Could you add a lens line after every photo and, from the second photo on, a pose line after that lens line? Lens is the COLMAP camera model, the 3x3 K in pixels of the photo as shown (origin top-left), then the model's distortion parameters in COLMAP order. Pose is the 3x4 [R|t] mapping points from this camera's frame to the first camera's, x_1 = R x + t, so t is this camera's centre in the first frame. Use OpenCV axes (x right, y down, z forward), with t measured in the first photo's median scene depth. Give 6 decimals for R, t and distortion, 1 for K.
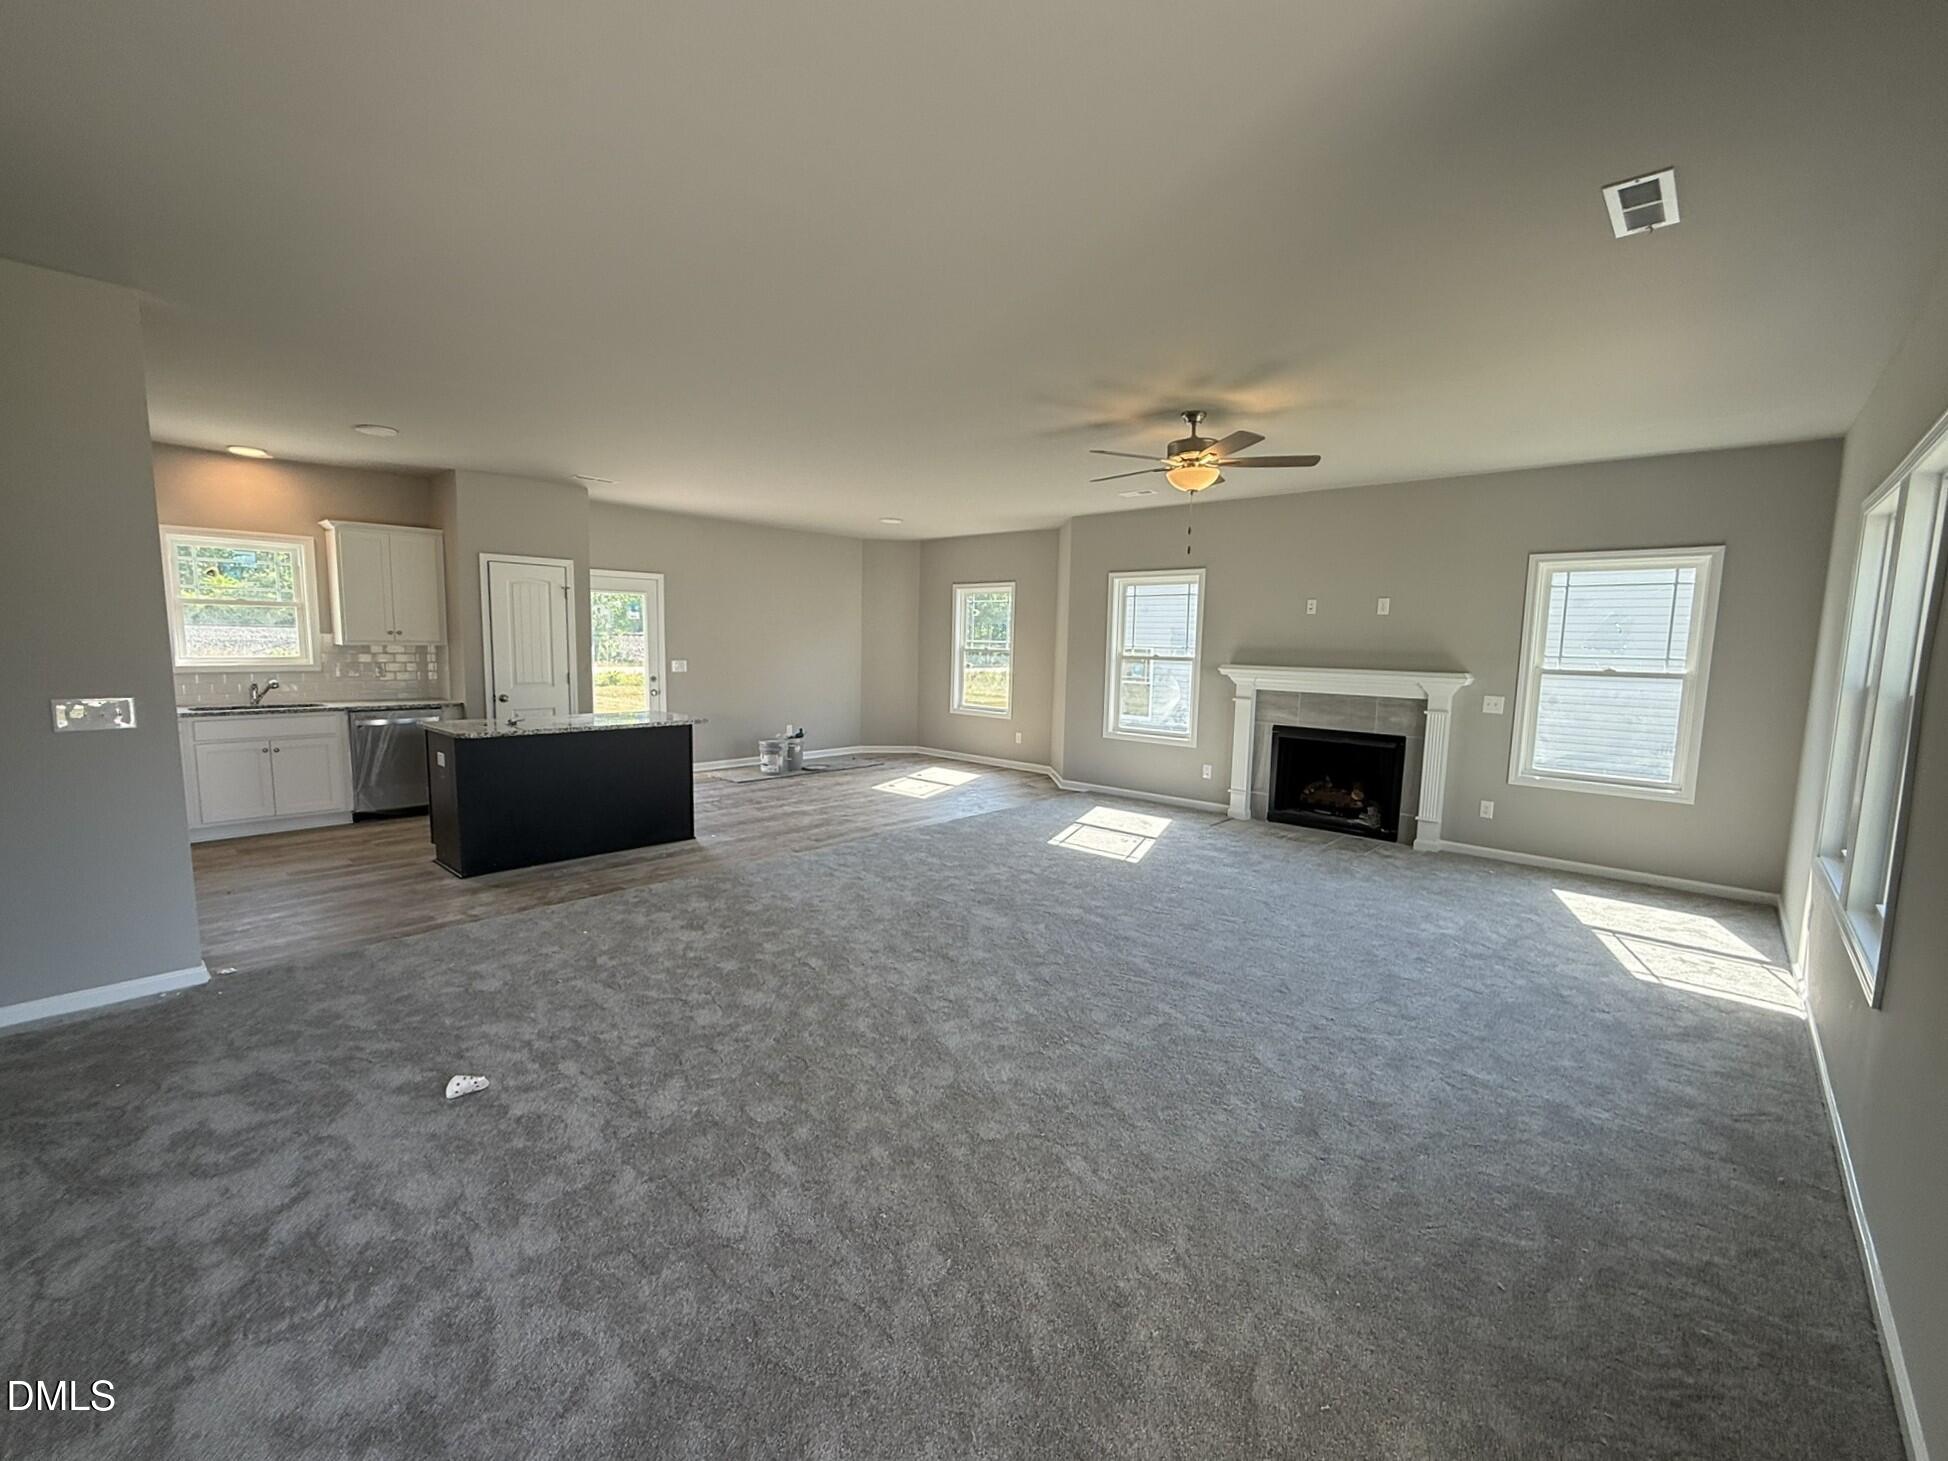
lens RADIAL K [[789.9, 0, 969.7], [0, 789.9, 724.0], [0, 0, 1]] dist [-0.001705, 0.000506]
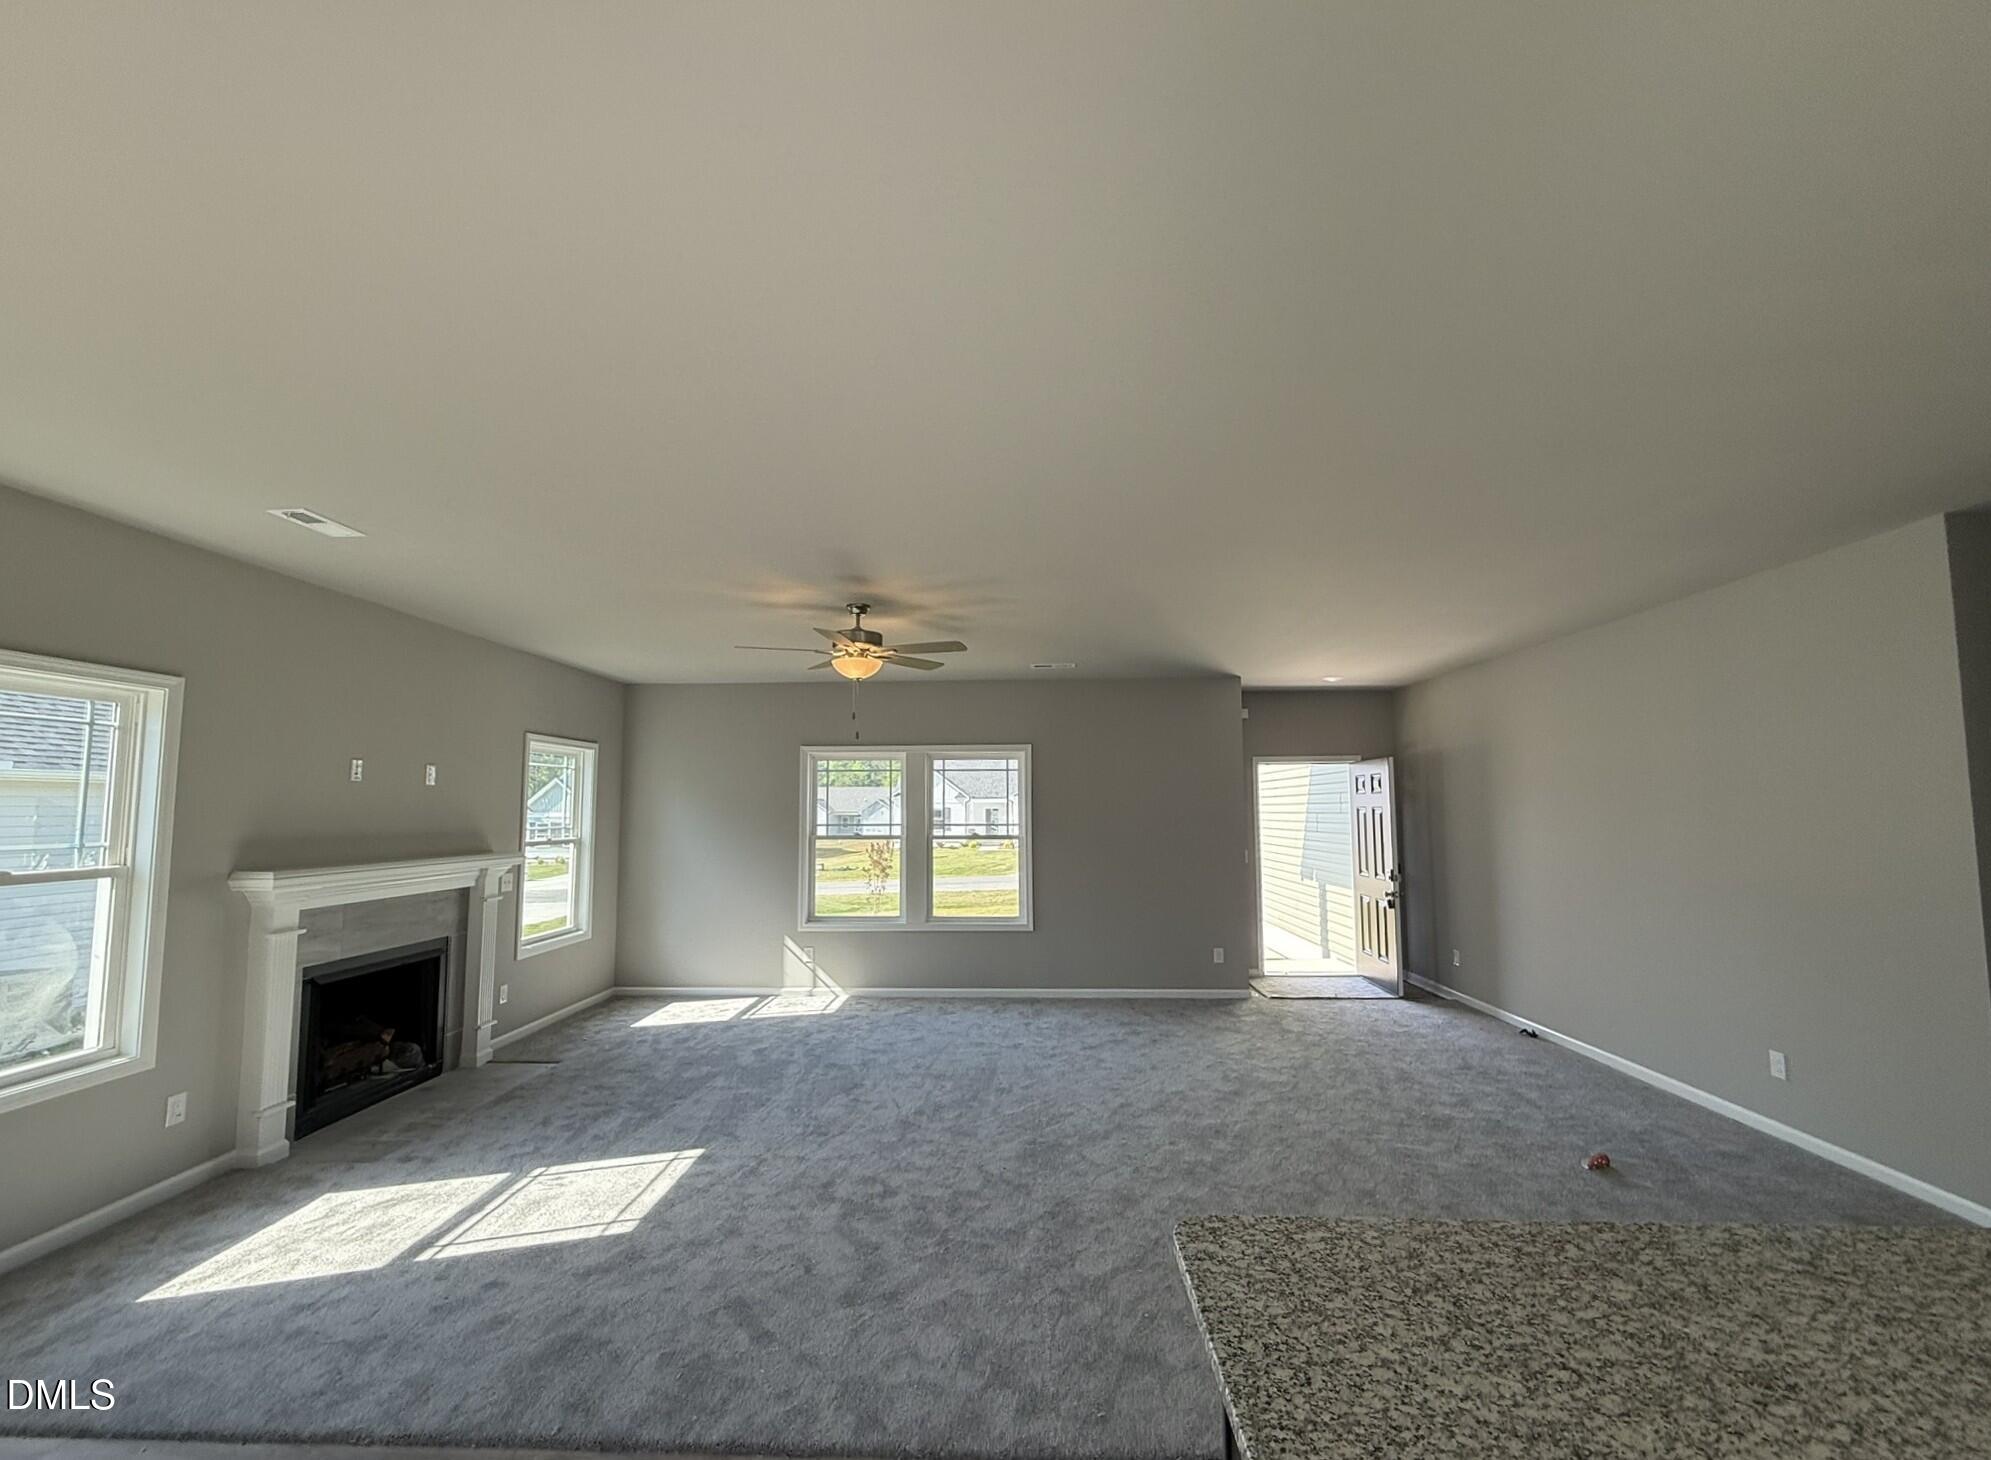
lens RADIAL K [[807.3, 0, 989.3], [0, 807.3, 747.5], [0, 0, 1]] dist [-0.001705, 0.000506]
pose [[-0.645617, 0.042351, 0.762486, -0.424410], [0.072608, 0.997342, 0.006084, -0.135590], [-0.760202, 0.059290, -0.646976, 1.054540]]
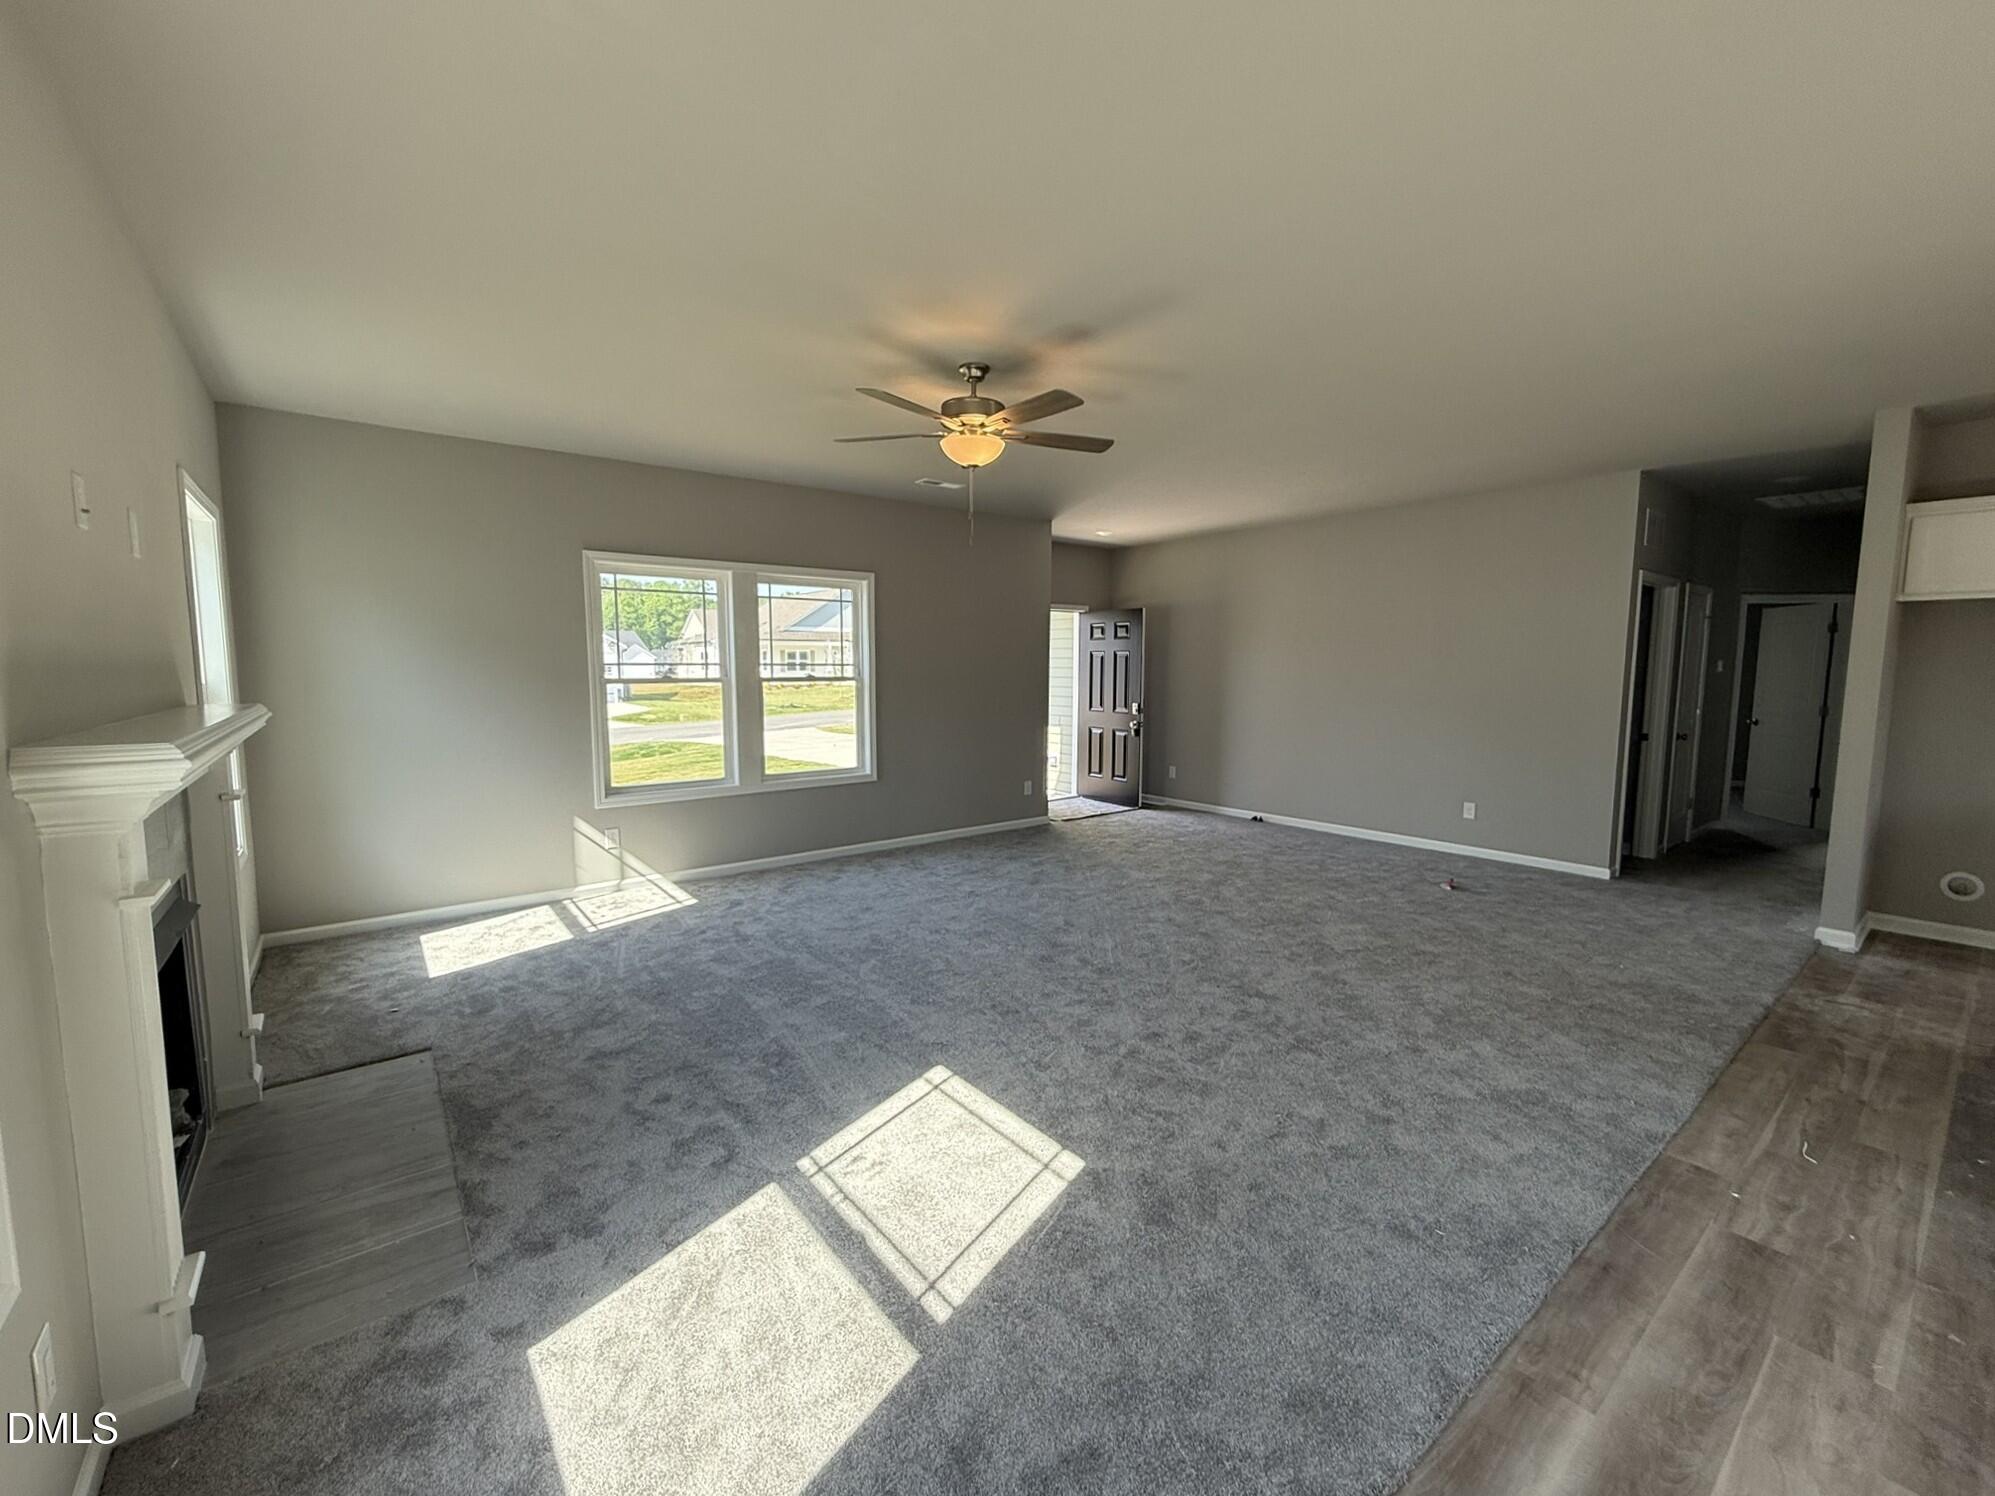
lens RADIAL K [[809.0, 0, 987.7], [0, 809.0, 751.4], [0, 0, 1]] dist [-0.001705, 0.000506]
pose [[-0.985138, -0.041143, 0.166767, 0.081417], [-0.004514, 0.976755, 0.214309, -0.128111], [-0.171708, 0.210372, -0.962424, 1.252302]]
